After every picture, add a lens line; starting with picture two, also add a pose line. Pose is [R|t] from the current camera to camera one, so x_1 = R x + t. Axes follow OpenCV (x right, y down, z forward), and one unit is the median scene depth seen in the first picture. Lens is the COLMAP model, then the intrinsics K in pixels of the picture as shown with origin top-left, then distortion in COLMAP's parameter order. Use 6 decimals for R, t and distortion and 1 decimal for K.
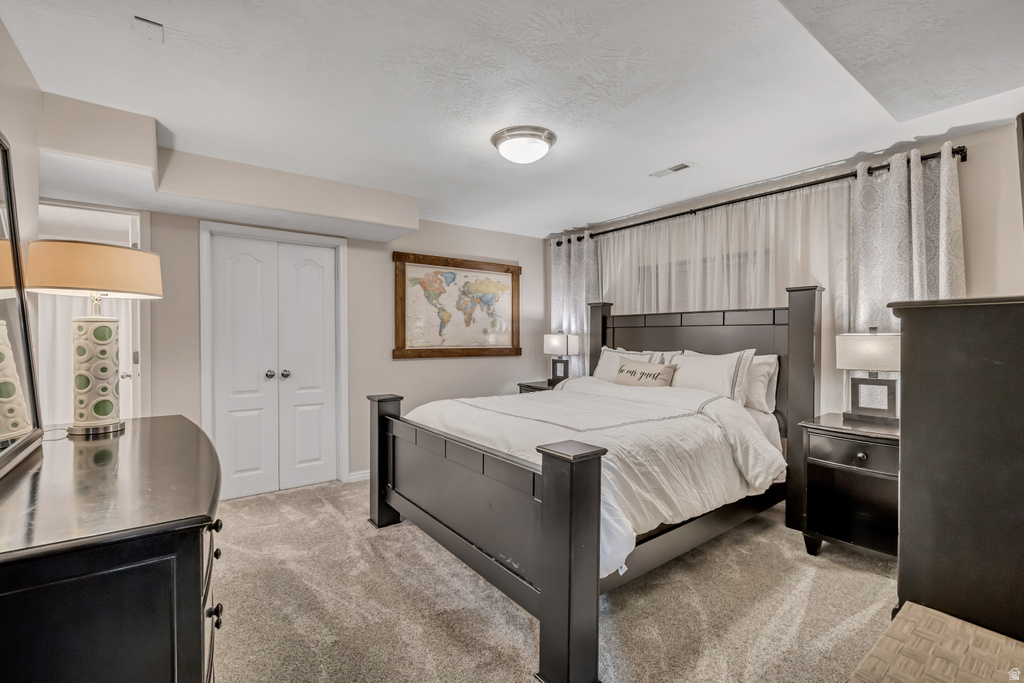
lens RADIAL K [[461.3, 0, 514.5], [0, 461.3, 338.6], [0, 0, 1]] dist [-0.001020, 0.000120]
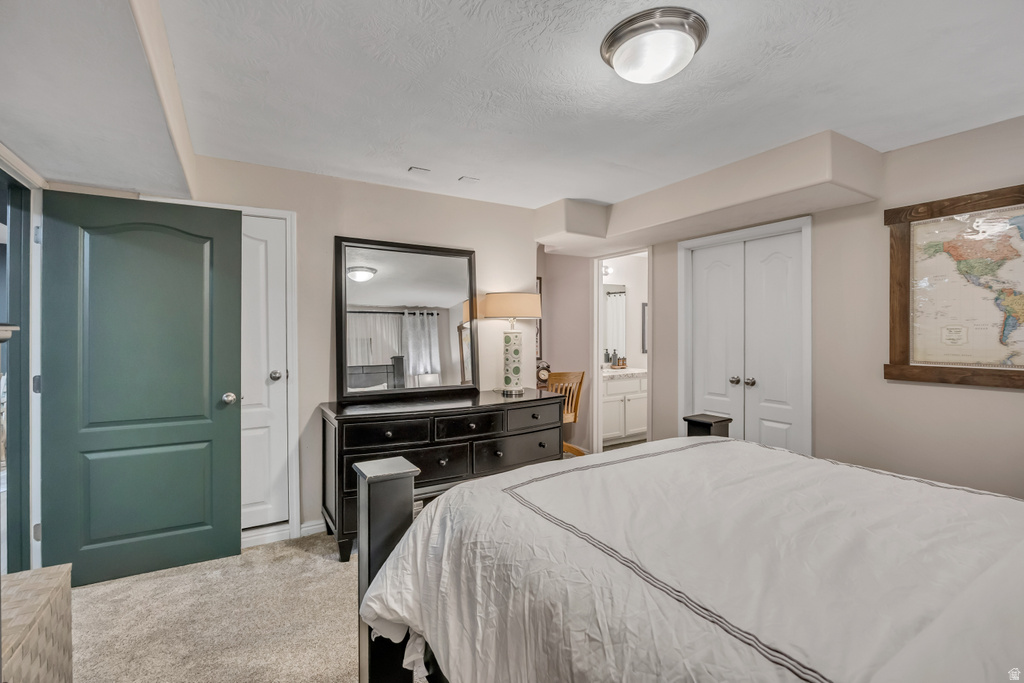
lens RADIAL K [[461.3, 0, 516.5], [0, 461.3, 340.1], [0, 0, 1]] dist [-0.001020, 0.000120]
pose [[-0.094493, 0.016929, -0.995382, 0.414869], [-0.003672, 0.999843, 0.017354, -0.018711], [0.995519, 0.005295, -0.094416, 0.539967]]
